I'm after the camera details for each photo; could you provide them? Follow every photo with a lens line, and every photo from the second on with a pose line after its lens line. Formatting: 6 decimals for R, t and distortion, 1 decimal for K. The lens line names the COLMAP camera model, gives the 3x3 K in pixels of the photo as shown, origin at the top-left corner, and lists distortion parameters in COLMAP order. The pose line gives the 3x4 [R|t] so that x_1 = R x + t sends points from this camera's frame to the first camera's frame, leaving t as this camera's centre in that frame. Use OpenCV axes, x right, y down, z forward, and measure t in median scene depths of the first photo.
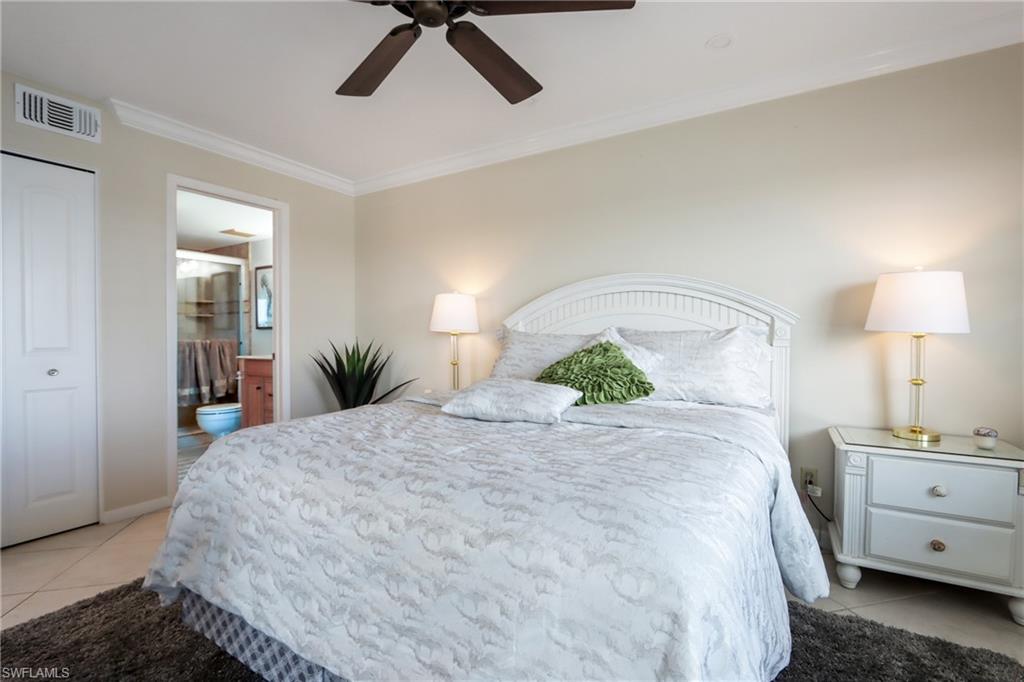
lens RADIAL K [[474.1, 0, 517.9], [0, 474.1, 337.0], [0, 0, 1]] dist [-0.015022, 0.000589]
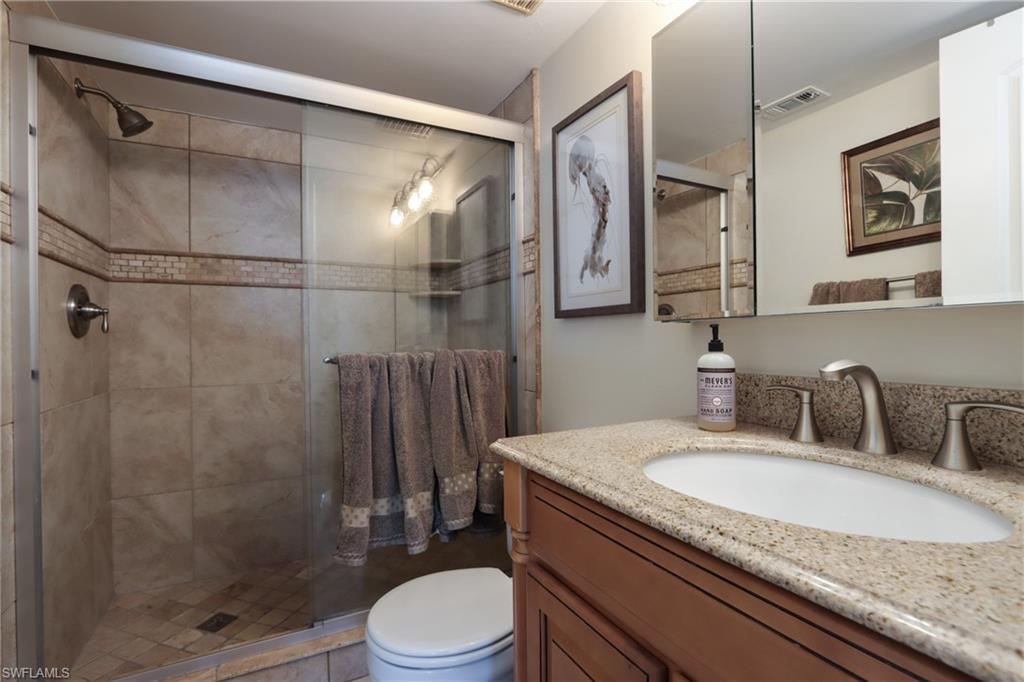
lens RADIAL K [[474.1, 0, 512.1], [0, 474.1, 337.5], [0, 0, 1]] dist [-0.015022, 0.000589]
pose [[0.858610, 0.001266, -0.512627, -0.404705], [-0.002680, 0.999994, -0.002019, -0.002708], [0.512622, 0.003108, 0.858609, 0.691173]]
